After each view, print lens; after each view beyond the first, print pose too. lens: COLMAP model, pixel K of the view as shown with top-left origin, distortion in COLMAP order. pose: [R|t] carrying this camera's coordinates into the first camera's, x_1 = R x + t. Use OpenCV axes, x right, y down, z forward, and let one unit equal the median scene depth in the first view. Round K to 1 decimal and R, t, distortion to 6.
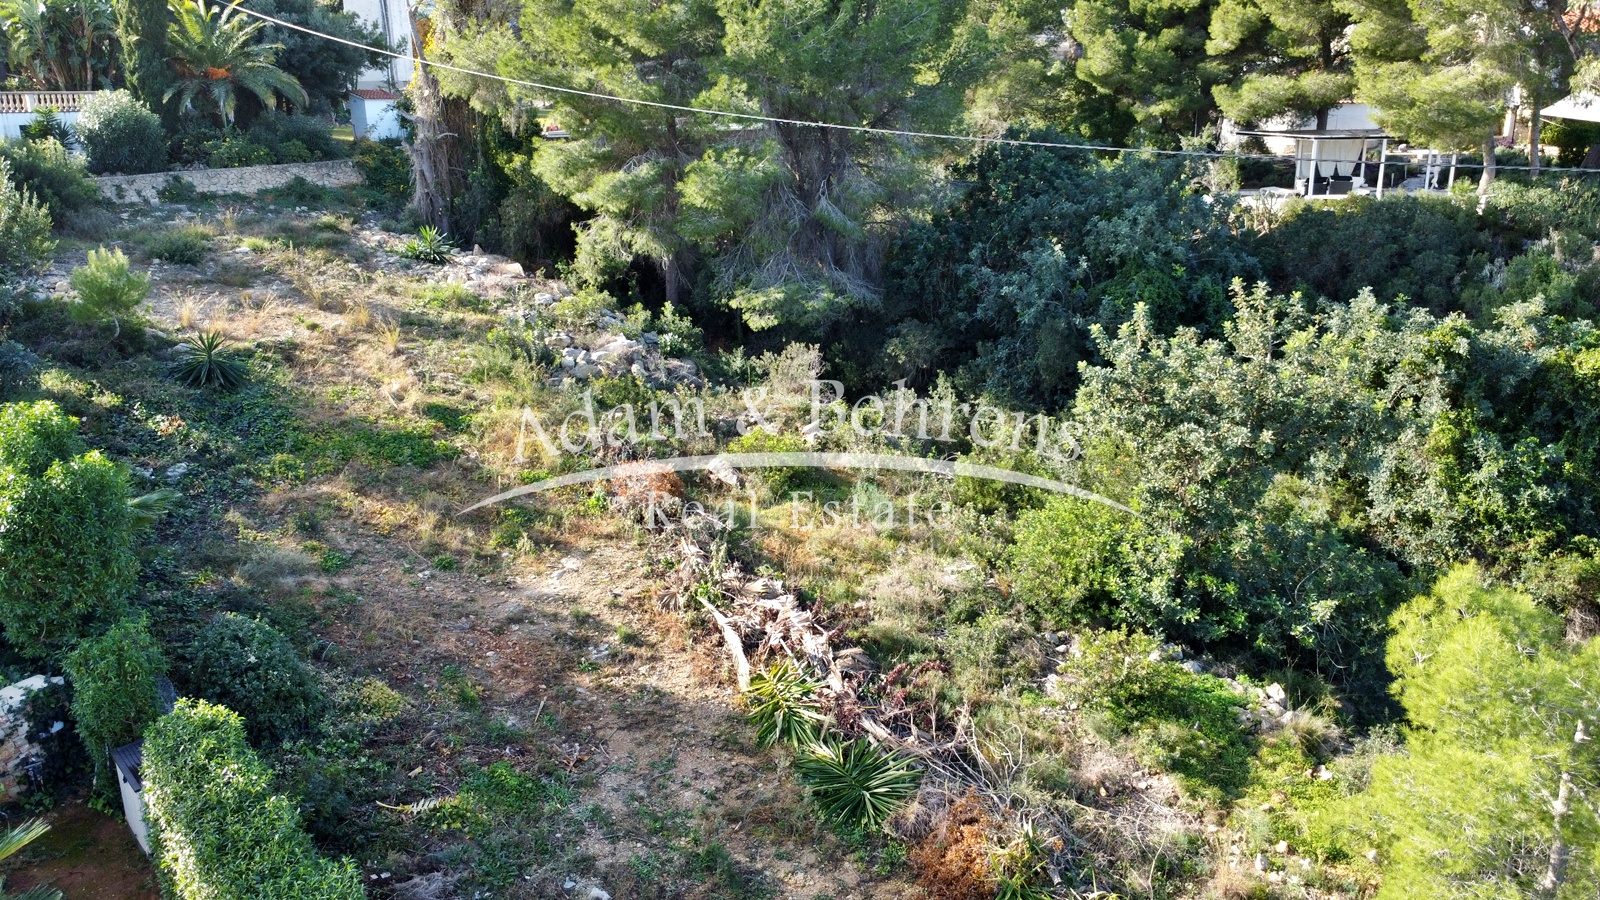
lens RADIAL K [[1208.4, 0, 799.9], [0, 1208.4, 445.5], [0, 0, 1]] dist [0.006563, -0.010291]
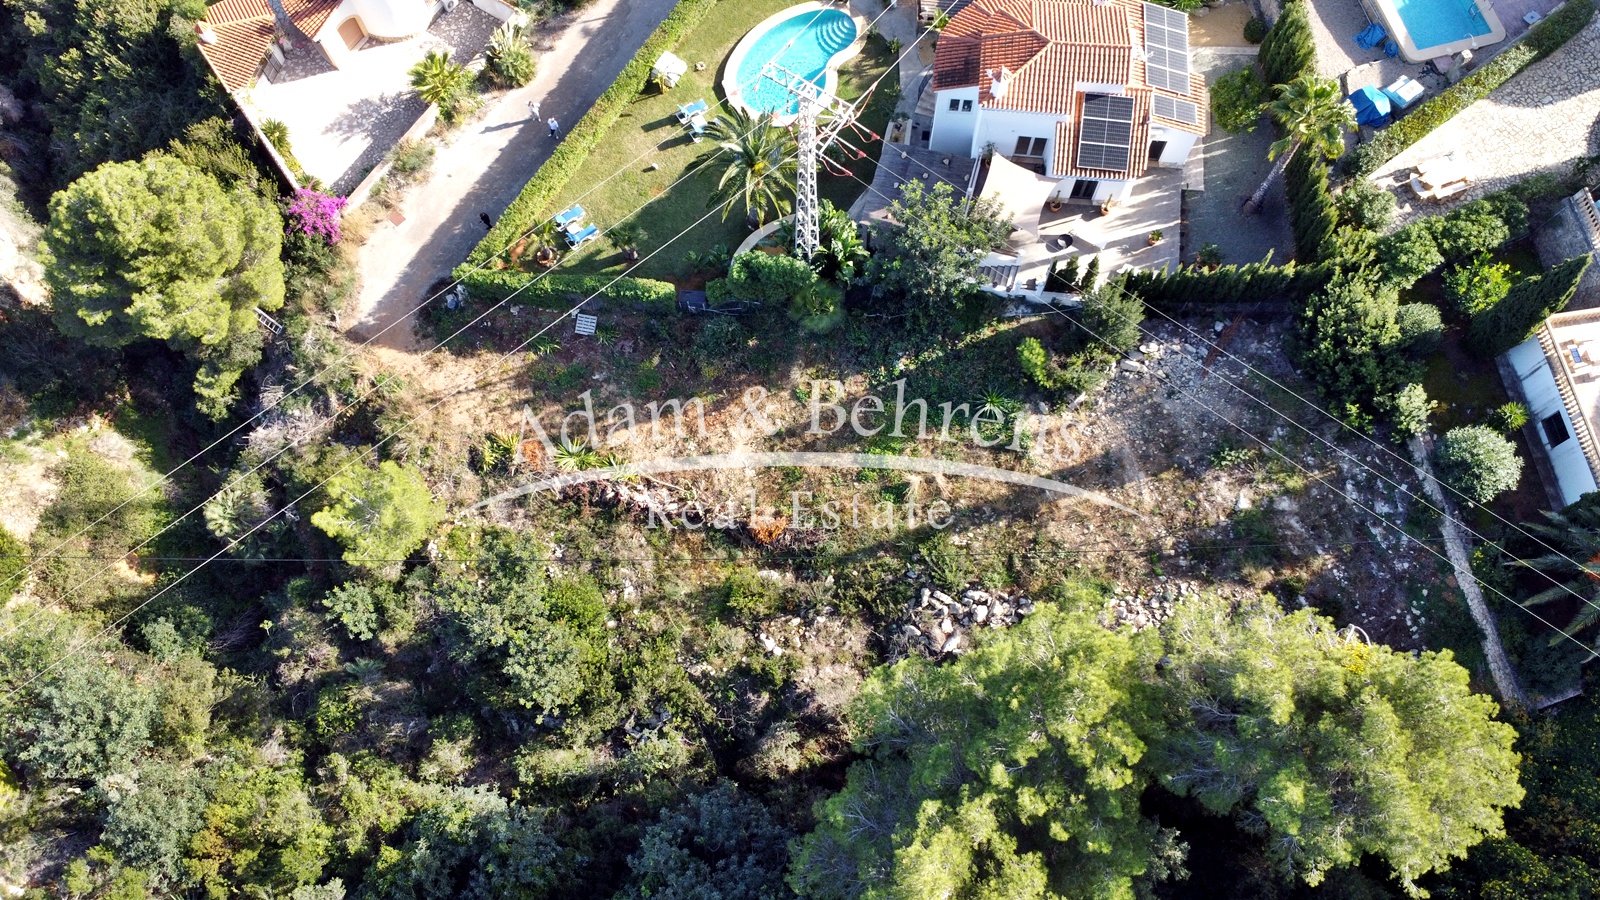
lens RADIAL K [[1208.4, 0, 799.9], [0, 1208.4, 445.5], [0, 0, 1]] dist [0.006563, -0.010291]
pose [[-0.727279, 0.655780, -0.202527, 0.140448], [-0.161263, 0.123549, 0.979148, -1.730865], [0.667128, 0.744774, 0.015898, 0.774868]]
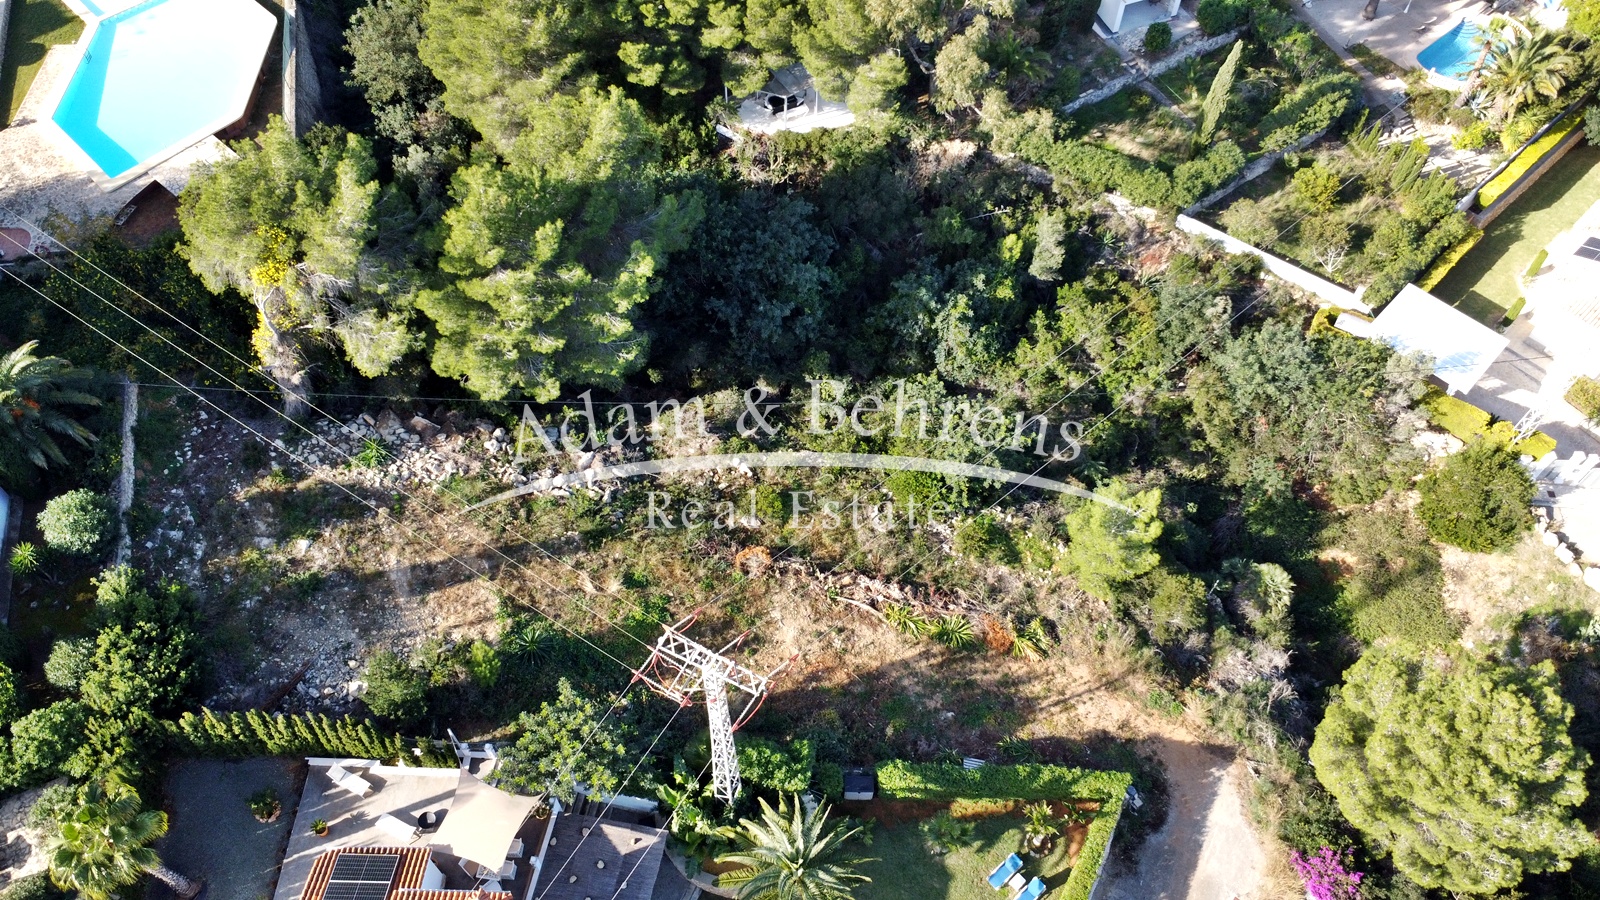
lens RADIAL K [[1208.4, 0, 799.9], [0, 1208.4, 445.5], [0, 0, 1]] dist [0.006563, -0.010291]
pose [[0.660908, -0.591574, 0.461780, -0.832272], [0.181036, 0.722827, 0.666893, -1.353379], [-0.728304, -0.357156, 0.584819, -0.242951]]
